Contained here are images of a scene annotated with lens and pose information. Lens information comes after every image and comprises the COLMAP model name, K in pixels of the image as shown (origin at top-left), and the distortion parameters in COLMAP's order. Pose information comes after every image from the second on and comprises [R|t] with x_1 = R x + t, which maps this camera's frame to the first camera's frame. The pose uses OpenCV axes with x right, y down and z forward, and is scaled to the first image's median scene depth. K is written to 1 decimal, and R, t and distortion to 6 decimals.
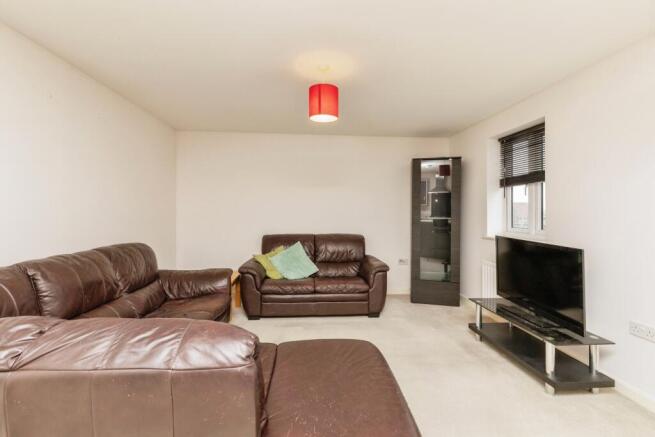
lens RADIAL K [[296.2, 0, 329.2], [0, 296.2, 214.5], [0, 0, 1]] dist [0.004465, -0.000458]
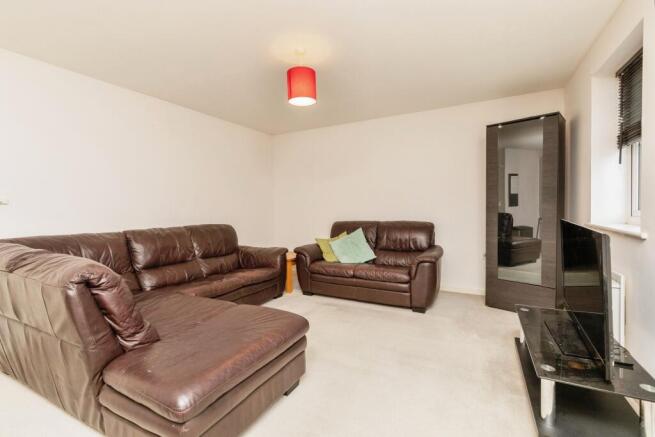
lens RADIAL K [[296.2, 0, 325.9], [0, 296.2, 221.6], [0, 0, 1]] dist [0.004465, -0.000458]
pose [[0.840396, 0.008835, -0.541901, 0.396346], [0.015691, 0.999051, 0.040622, 0.030978], [0.541746, -0.042642, 0.839460, 0.104411]]
